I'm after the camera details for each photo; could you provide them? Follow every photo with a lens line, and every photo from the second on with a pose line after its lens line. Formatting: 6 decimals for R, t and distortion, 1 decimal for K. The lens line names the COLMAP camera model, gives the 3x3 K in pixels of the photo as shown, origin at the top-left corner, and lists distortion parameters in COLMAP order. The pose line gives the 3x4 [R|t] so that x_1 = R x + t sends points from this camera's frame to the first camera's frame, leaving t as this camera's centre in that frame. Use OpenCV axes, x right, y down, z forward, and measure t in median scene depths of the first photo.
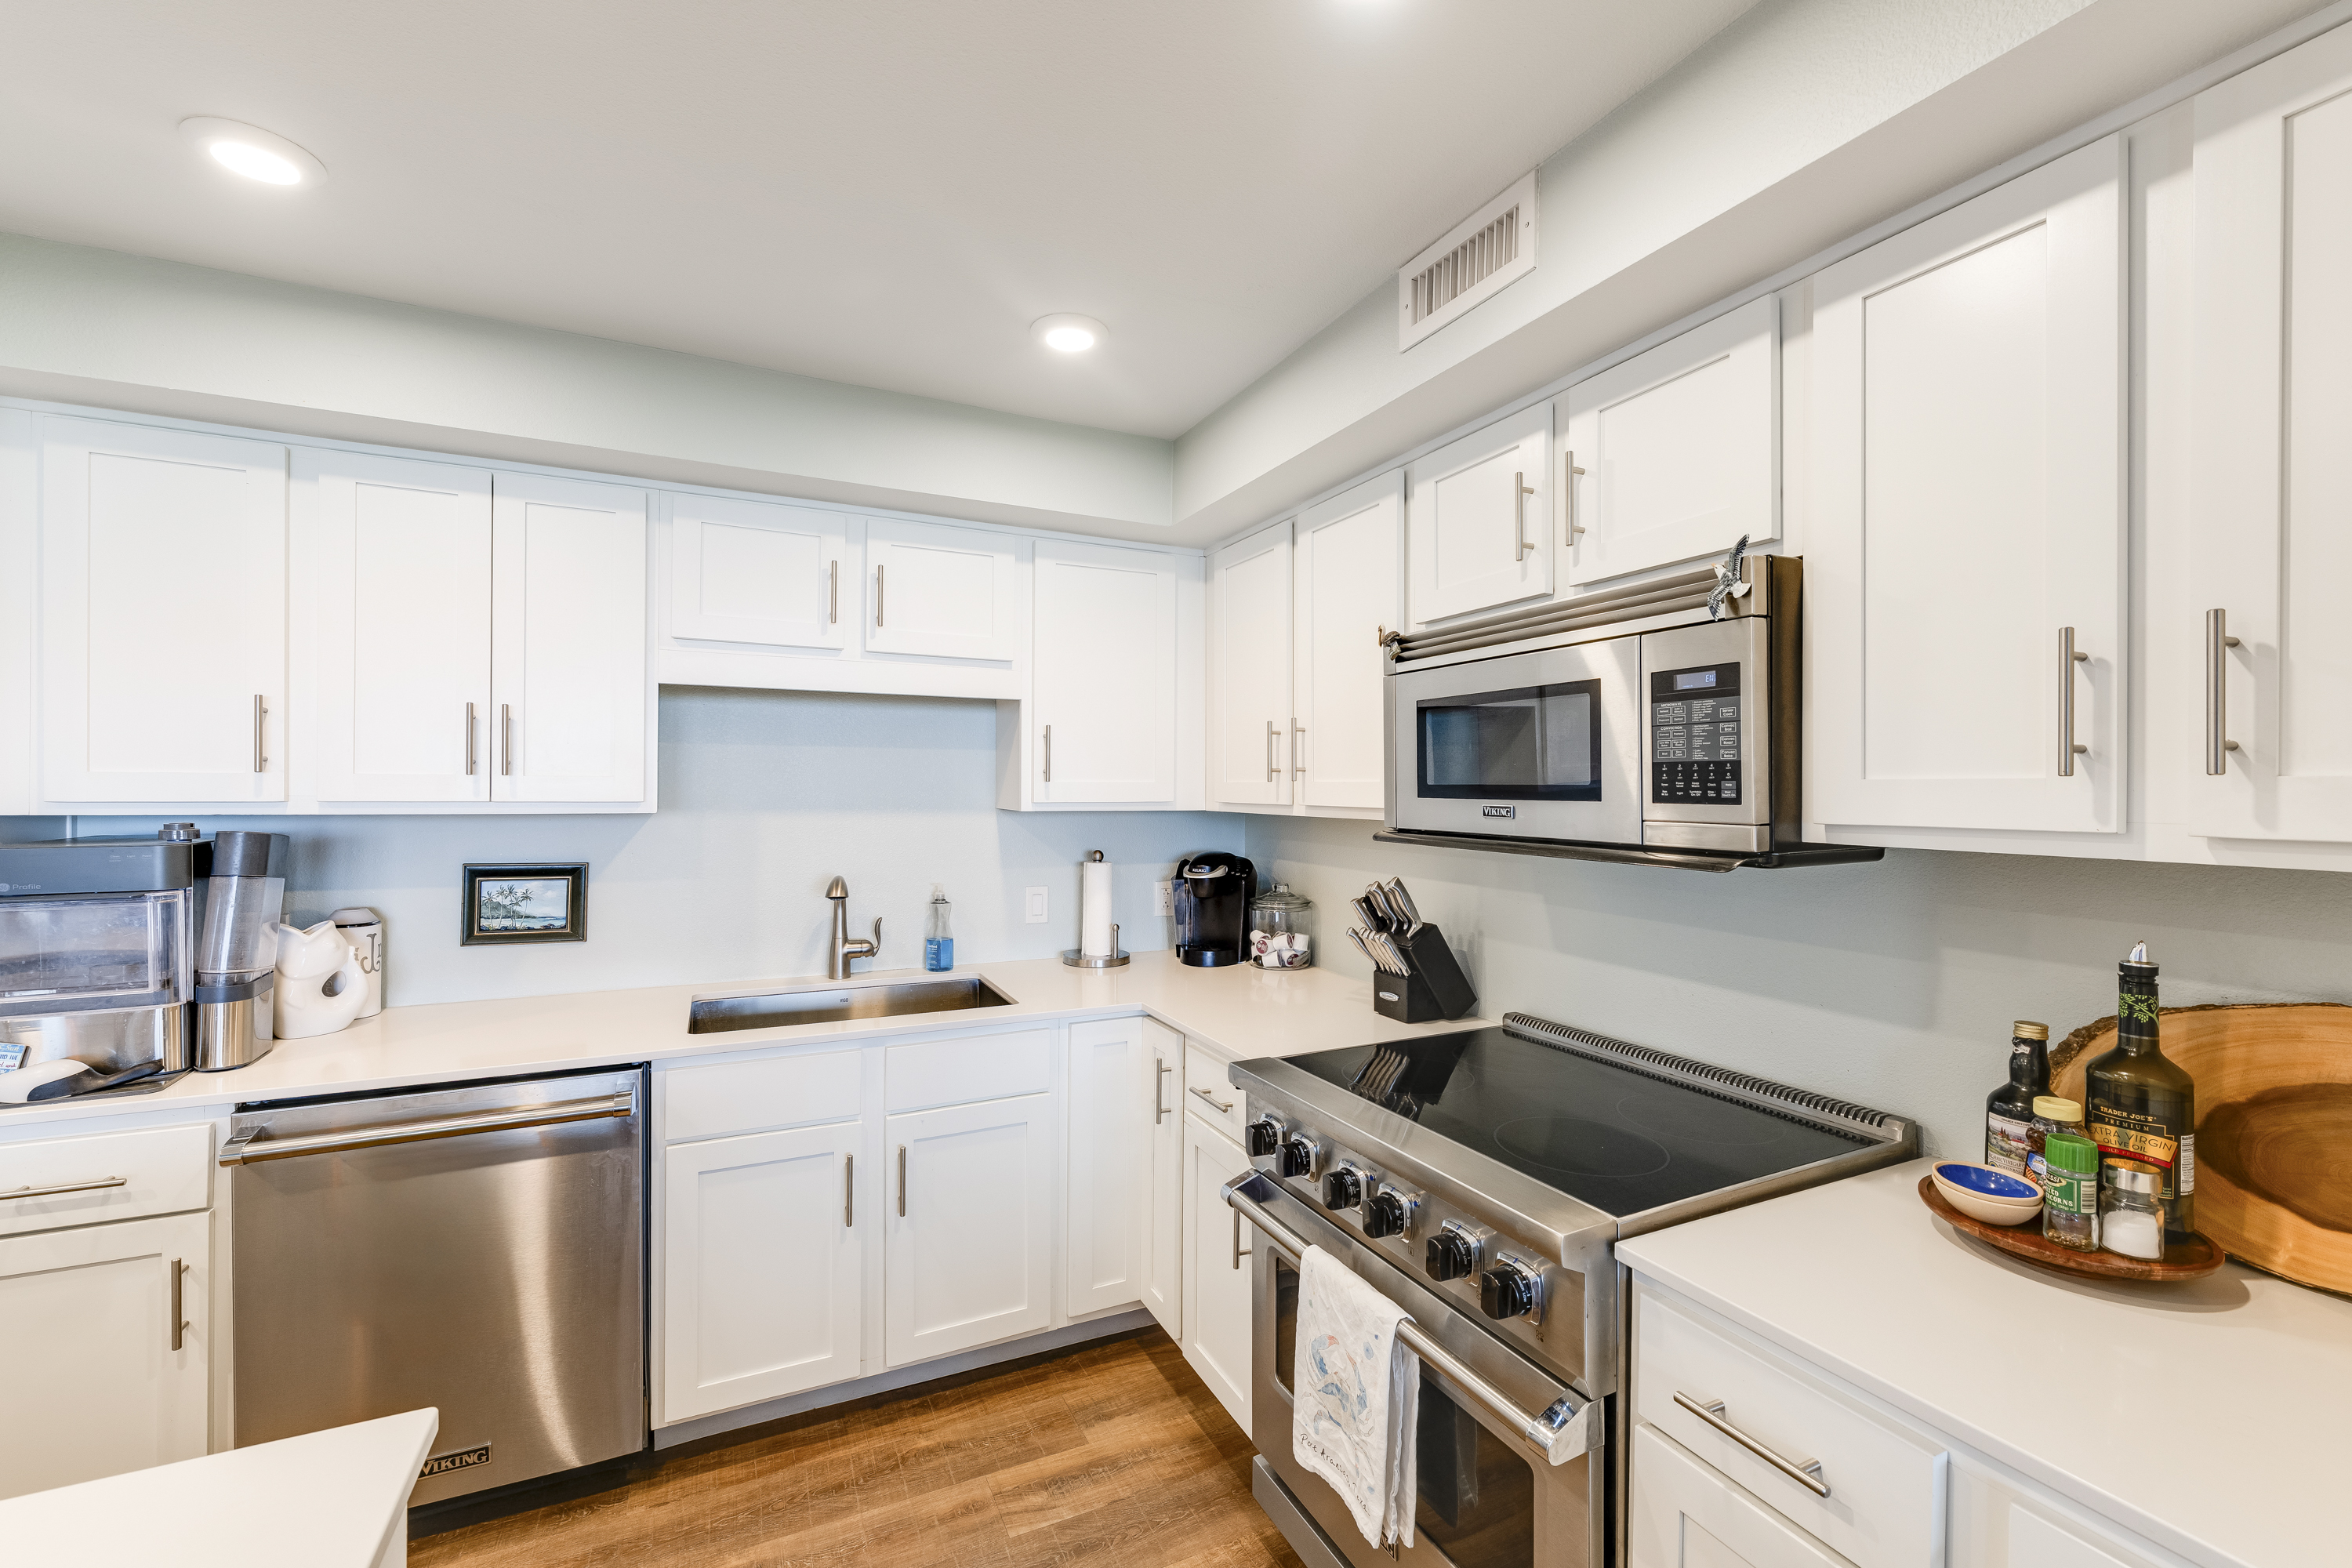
lens RADIAL K [[912.1, 0, 1114.2], [0, 912.1, 802.2], [0, 0, 1]] dist [-0.001708, -0.000598]
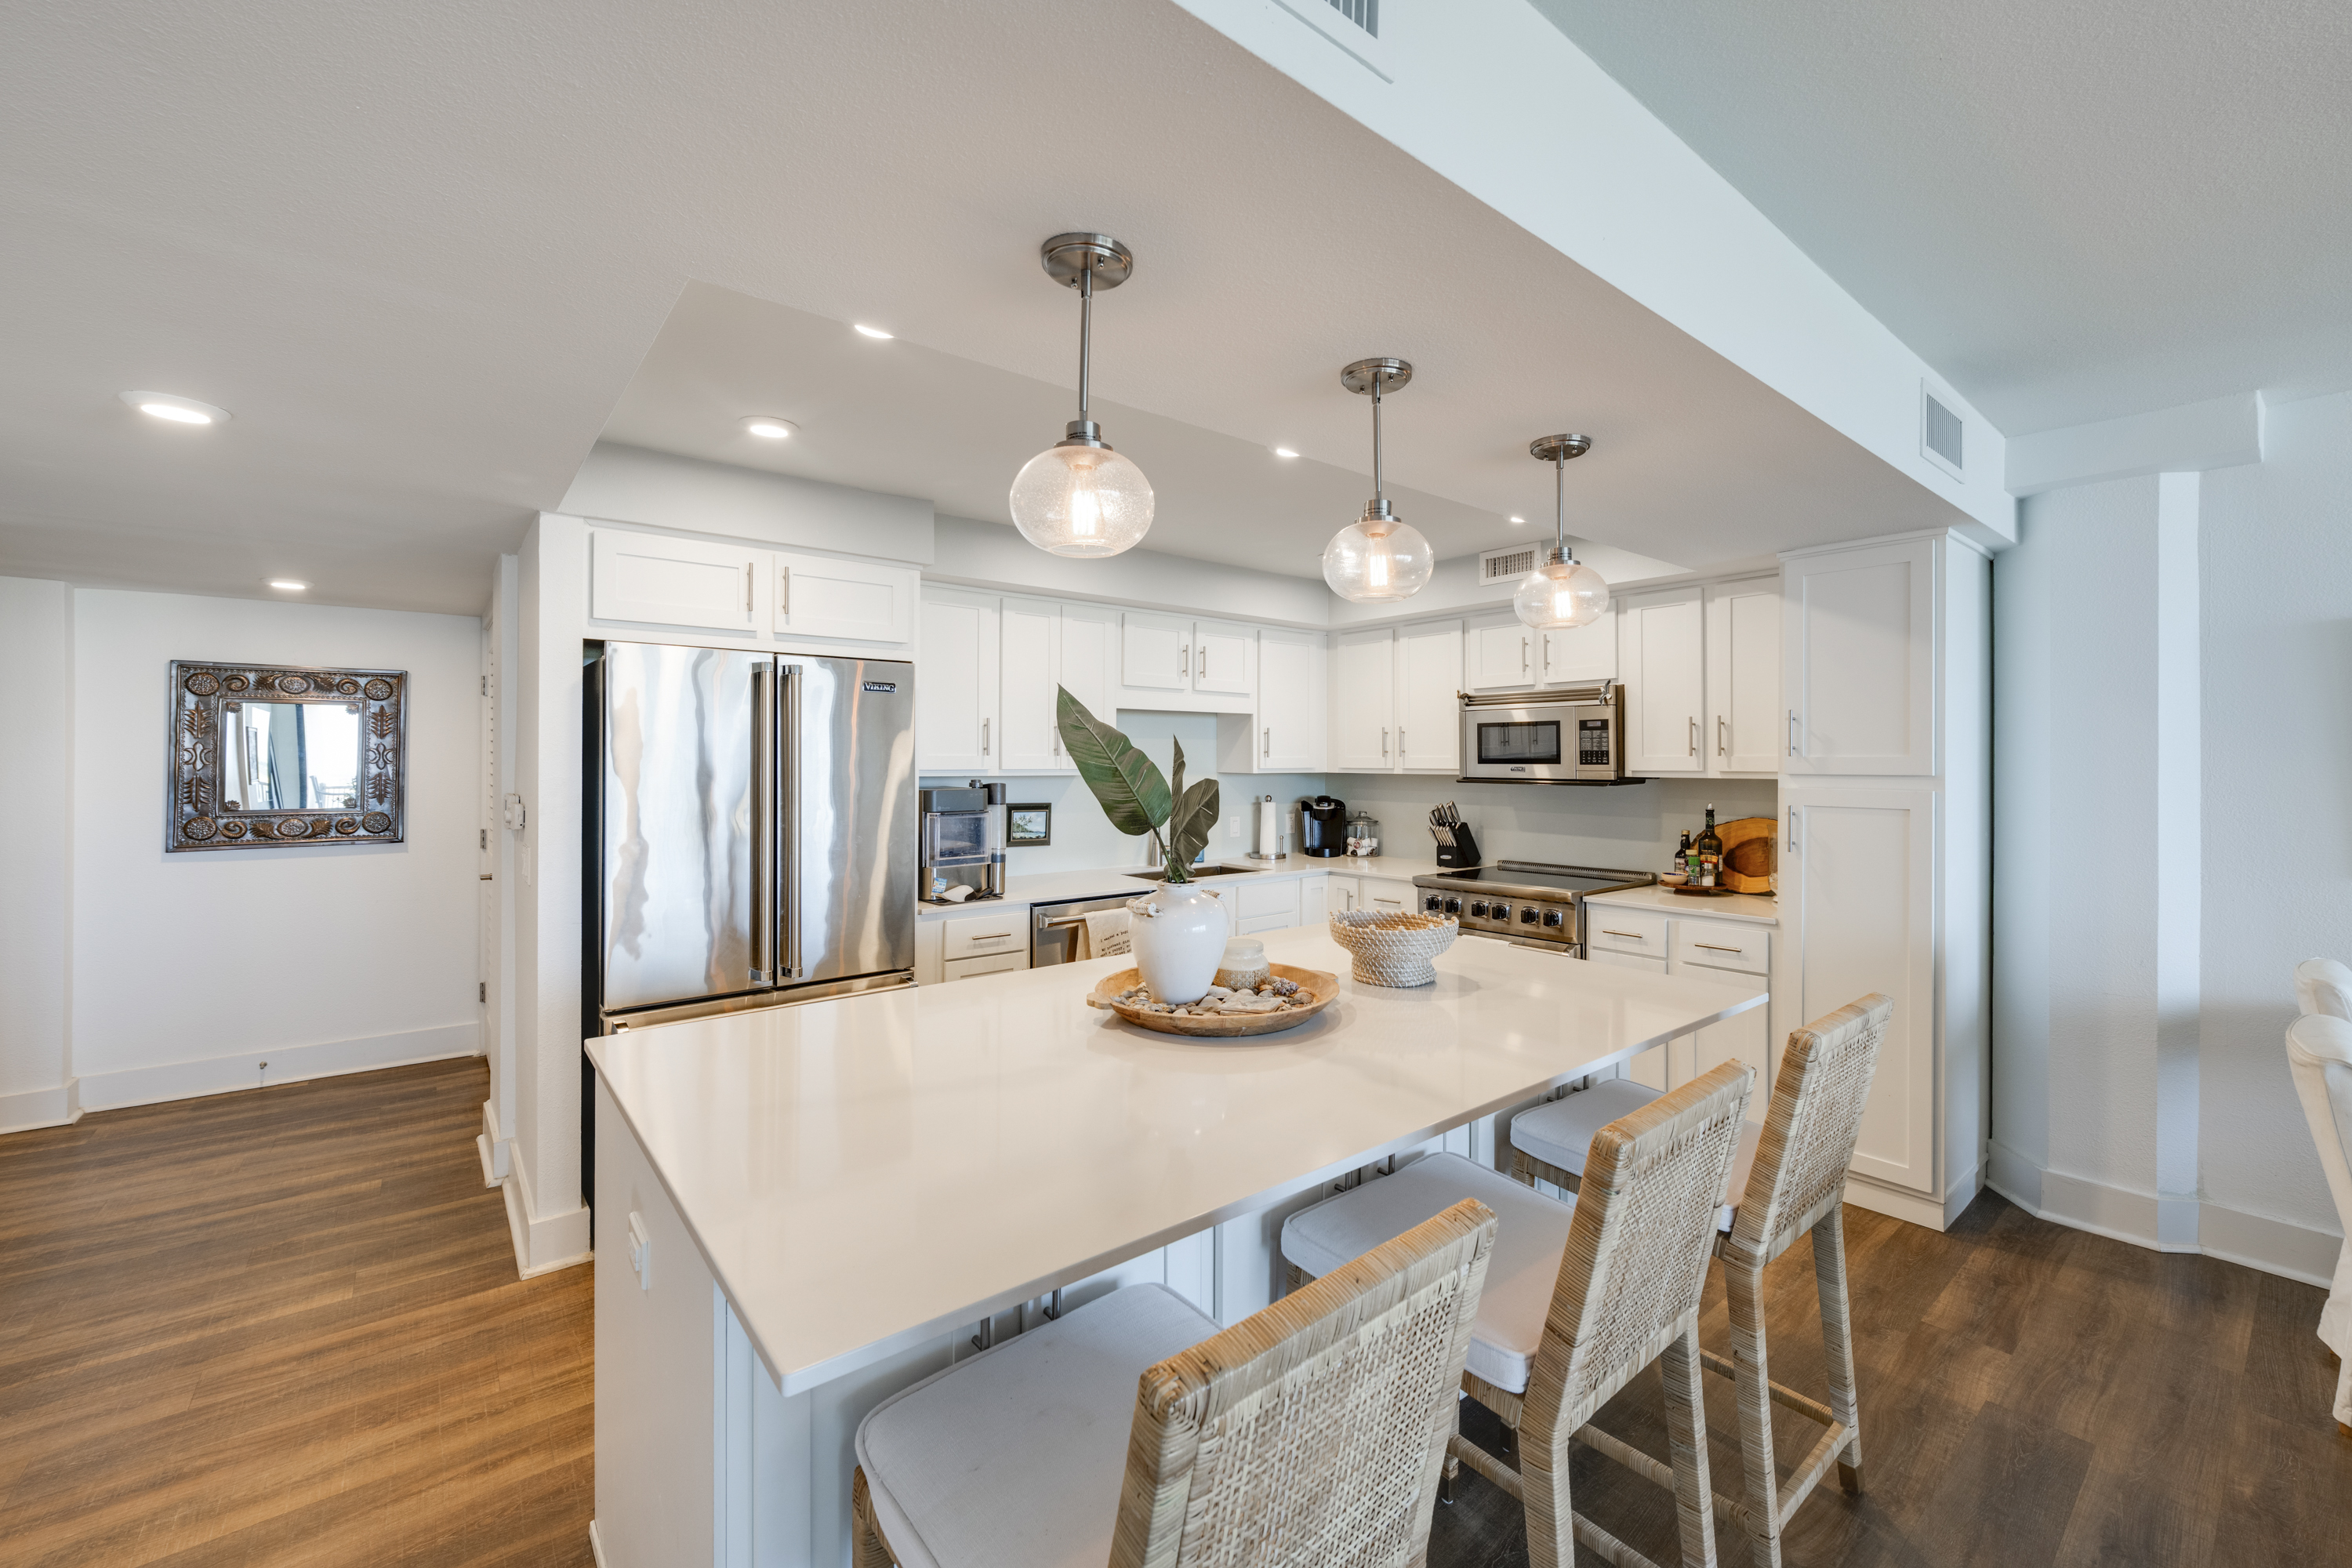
lens RADIAL K [[935.6, 0, 1176.2], [0, 935.6, 772.2], [0, 0, 1]] dist [-0.000213, 0.000053]
pose [[0.963615, -0.008858, 0.267146, -1.023970], [0.009514, 0.999954, -0.001162, 0.011420], [-0.267124, 0.003661, 0.963655, -1.085264]]
